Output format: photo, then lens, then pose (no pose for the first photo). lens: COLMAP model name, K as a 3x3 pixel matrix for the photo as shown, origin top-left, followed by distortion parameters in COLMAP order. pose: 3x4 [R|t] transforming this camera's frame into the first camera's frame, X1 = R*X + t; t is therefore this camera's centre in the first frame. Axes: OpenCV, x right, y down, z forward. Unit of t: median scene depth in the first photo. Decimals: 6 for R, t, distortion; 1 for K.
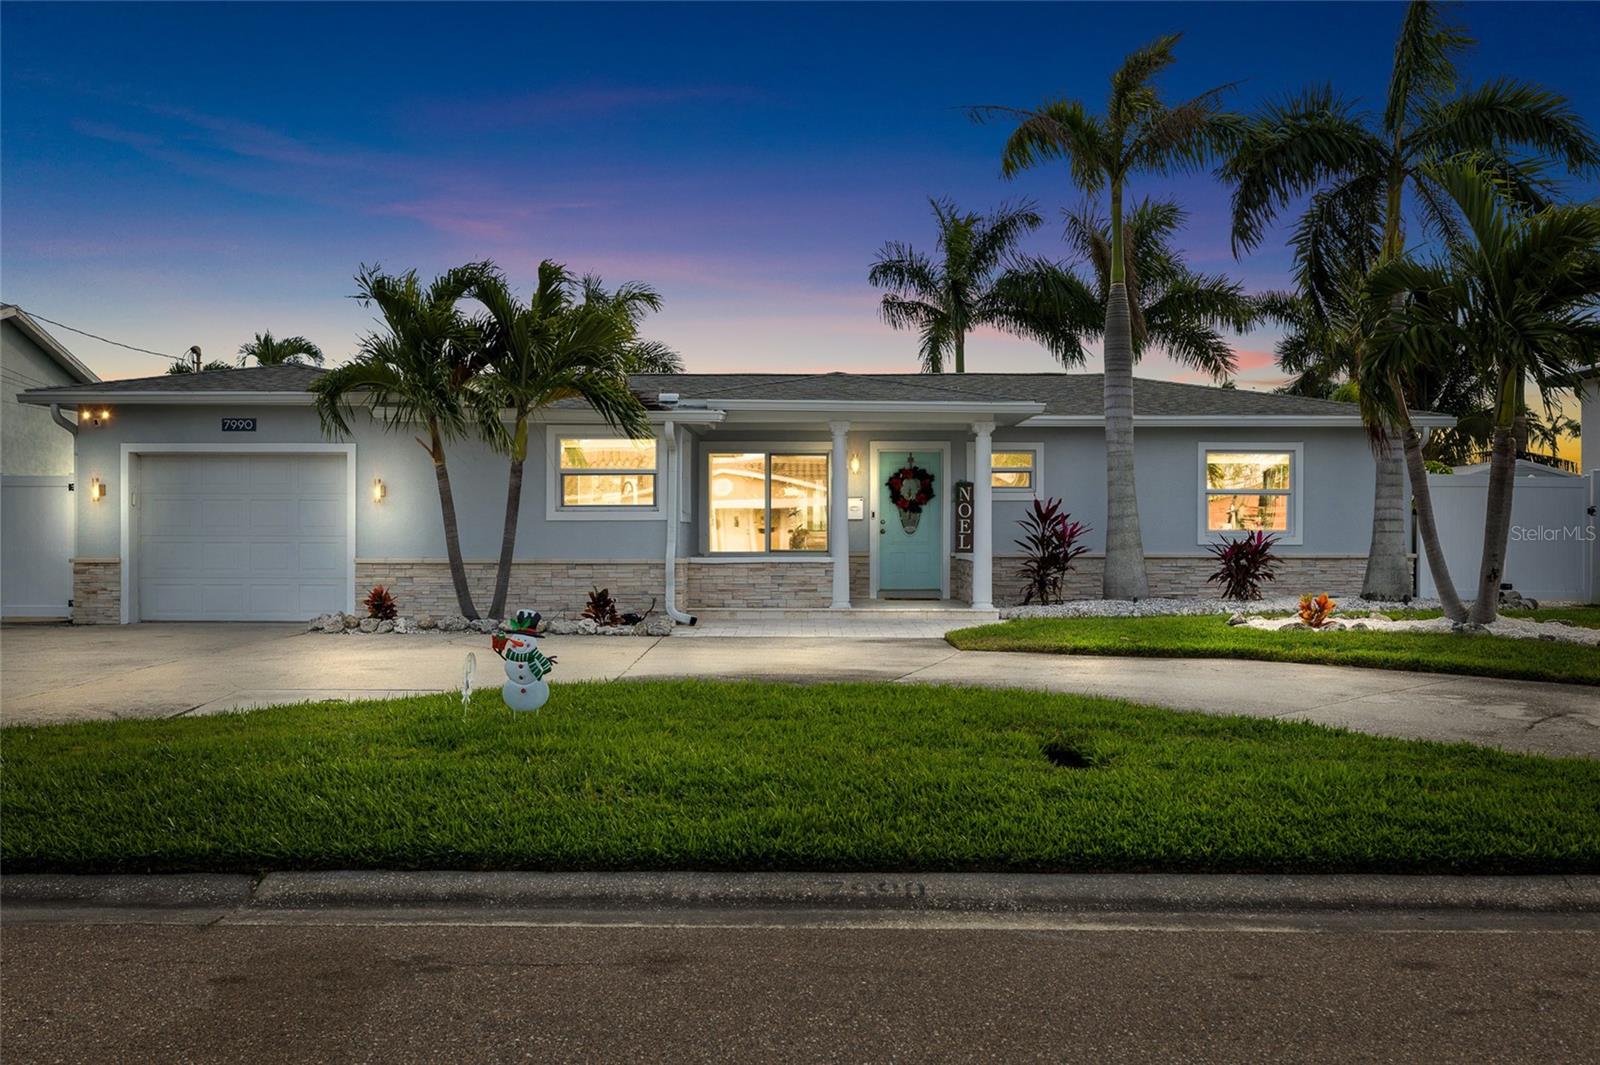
lens RADIAL K [[1562.5, 0, 800.0], [0, 1562.5, 533.5], [0, 0, 1]] dist [0.006887, 0.002571]
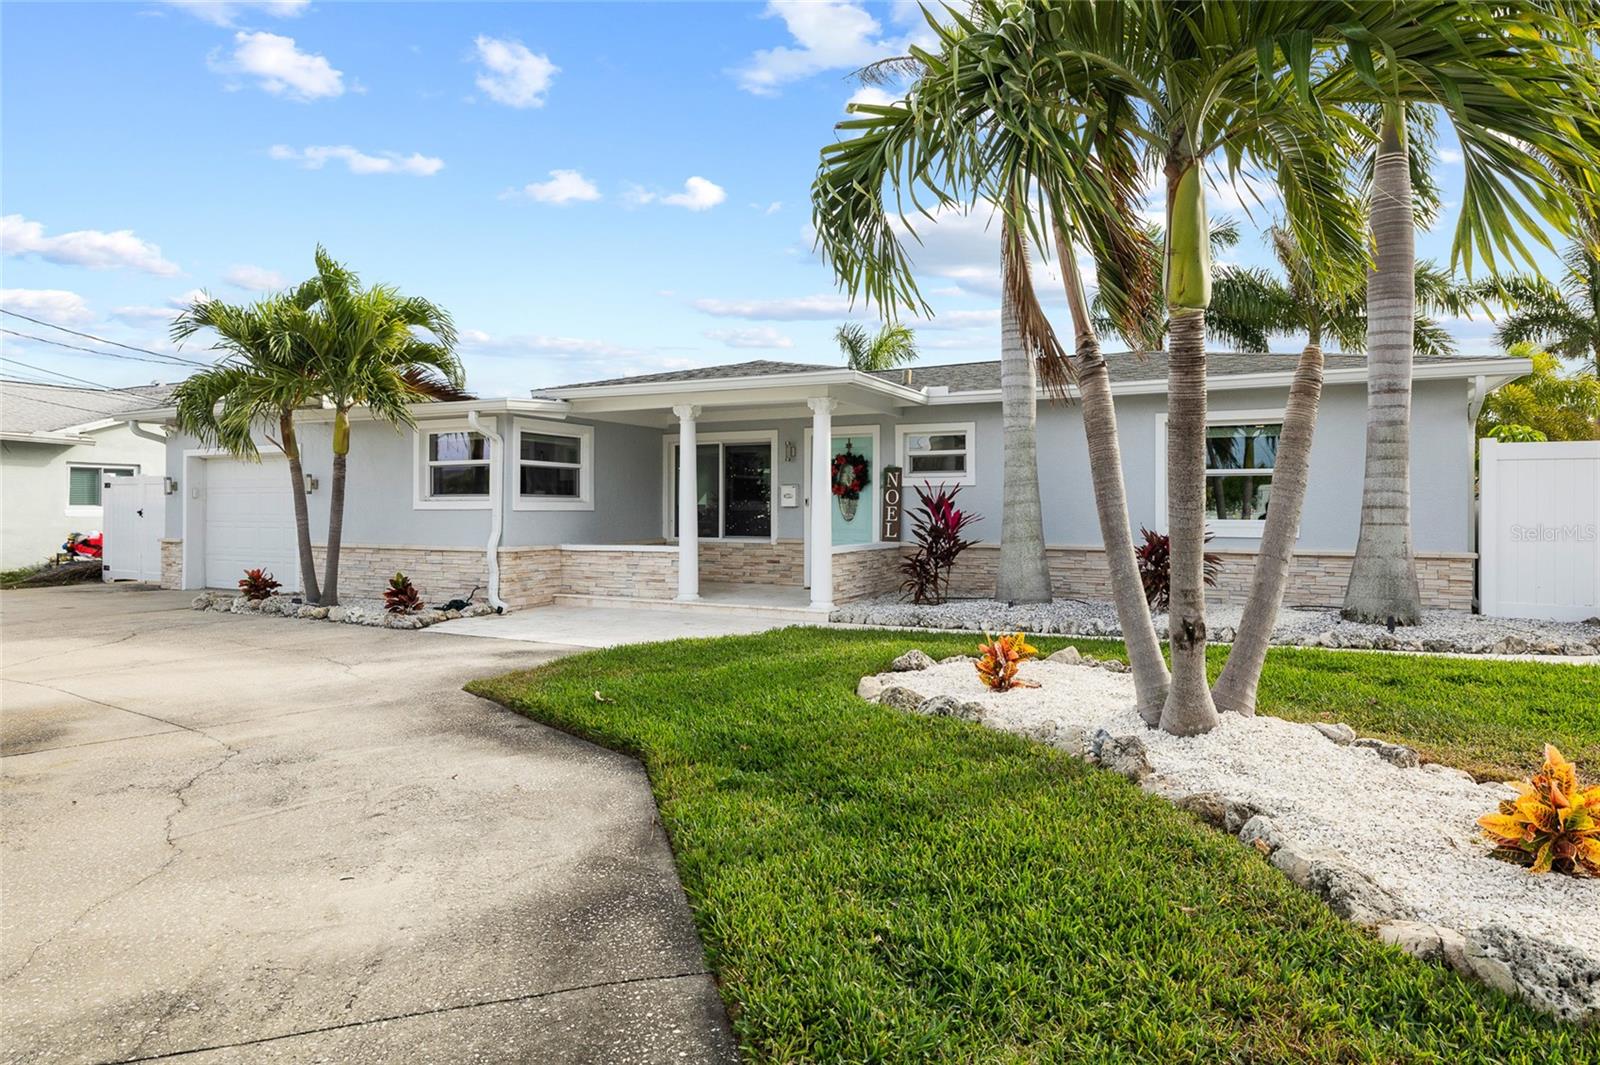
lens RADIAL K [[922.4, 0, 799.9], [0, 922.4, 511.8], [0, 0, 1]] dist [0.029606, 0.000462]
pose [[0.890703, 0.001179, -0.454585, 0.329518], [-0.000389, 0.999998, 0.001831, -0.007205], [0.454586, -0.001454, 0.890702, 0.500947]]
